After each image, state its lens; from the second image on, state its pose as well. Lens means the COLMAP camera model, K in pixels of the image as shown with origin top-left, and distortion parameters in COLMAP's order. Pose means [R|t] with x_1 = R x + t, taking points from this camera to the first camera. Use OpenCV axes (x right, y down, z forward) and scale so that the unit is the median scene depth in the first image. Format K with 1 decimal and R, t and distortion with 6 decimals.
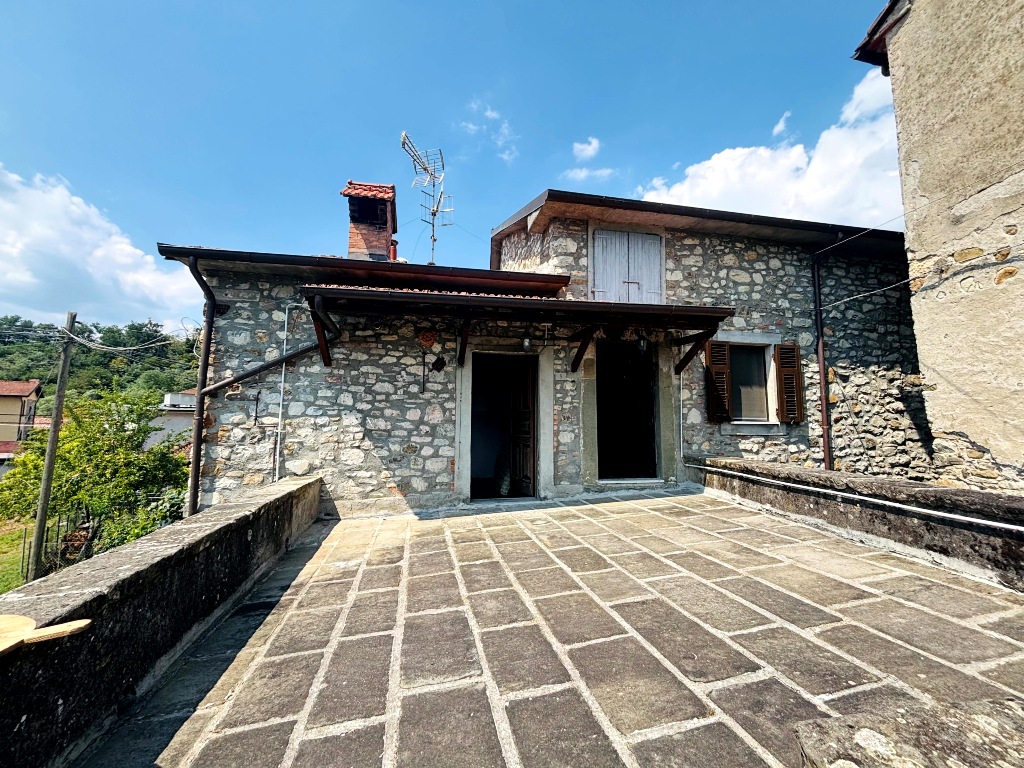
lens RADIAL K [[413.5, 0, 513.2], [0, 413.5, 379.1], [0, 0, 1]] dist [0.001102, 0.000394]
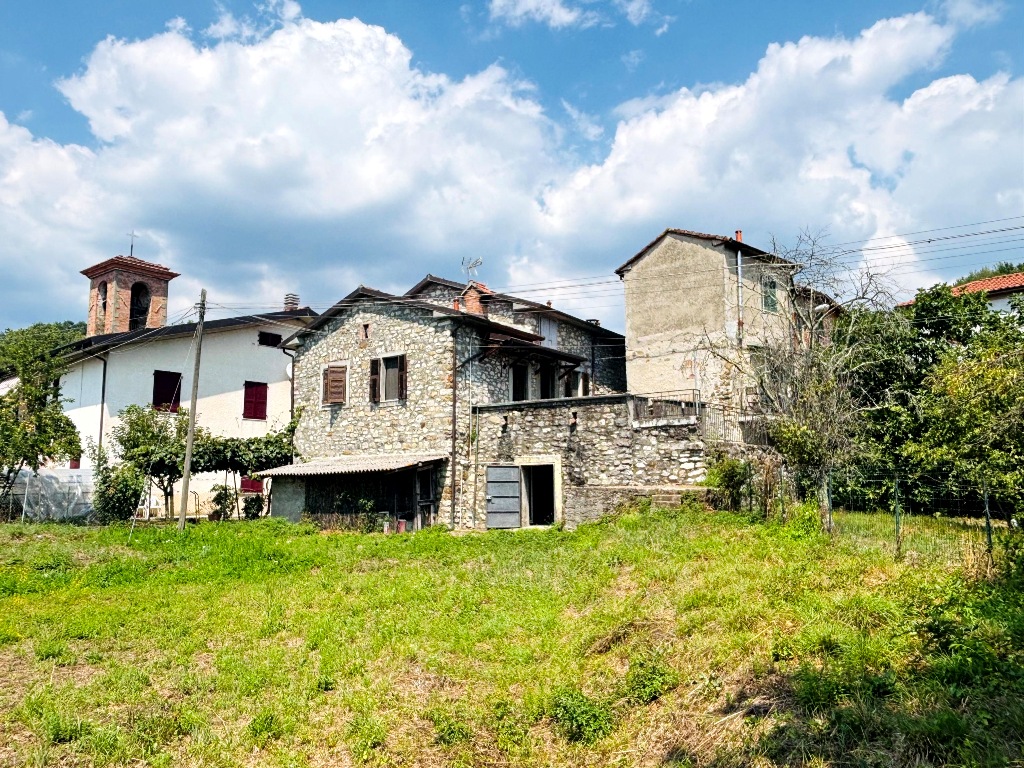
lens RADIAL K [[773.5, 0, 513.1], [0, 773.5, 390.6], [0, 0, 1]] dist [0.037647, 0.000961]
pose [[0.708180, 0.088514, 0.700462, -3.347660], [-0.071527, 0.996000, -0.053545, 0.350231], [-0.702400, -0.012182, 0.711678, -2.301766]]
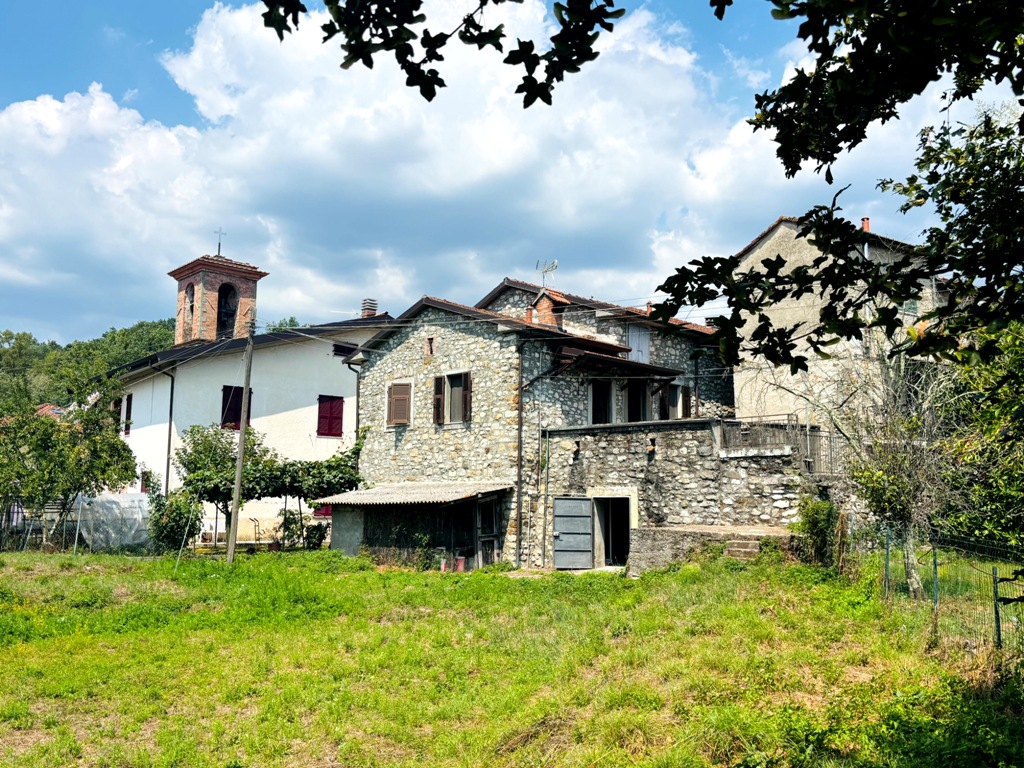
lens RADIAL K [[892.2, 0, 512.0], [0, 892.2, 384.0], [0, 0, 1]] dist [0.104762, -0.012824]
pose [[0.812438, 0.086448, 0.576603, -3.189733], [-0.073174, 0.996246, -0.046260, 0.214441], [-0.578437, -0.004609, 0.815714, -2.614458]]
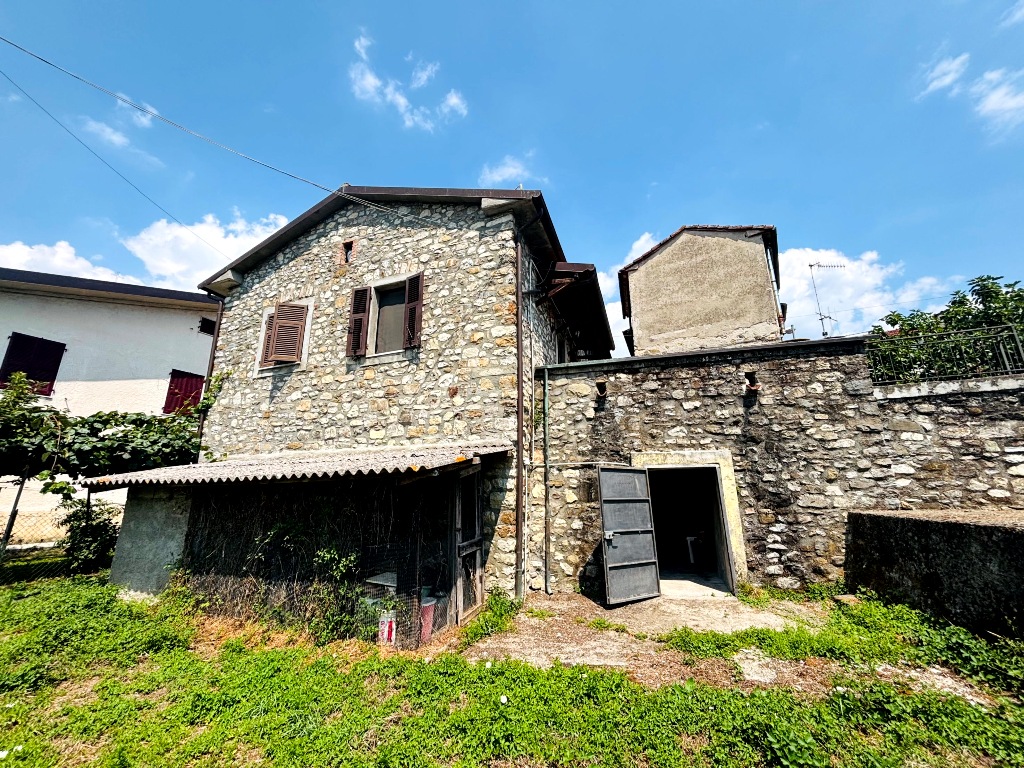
lens RADIAL K [[411.3, 0, 511.6], [0, 411.3, 386.2], [0, 0, 1]] dist [-0.000826, 0.000569]
pose [[0.500131, 0.218441, 0.837946, -1.652544], [-0.088162, 0.975477, -0.201674, 0.561096], [-0.861450, 0.026989, 0.507124, 0.288216]]
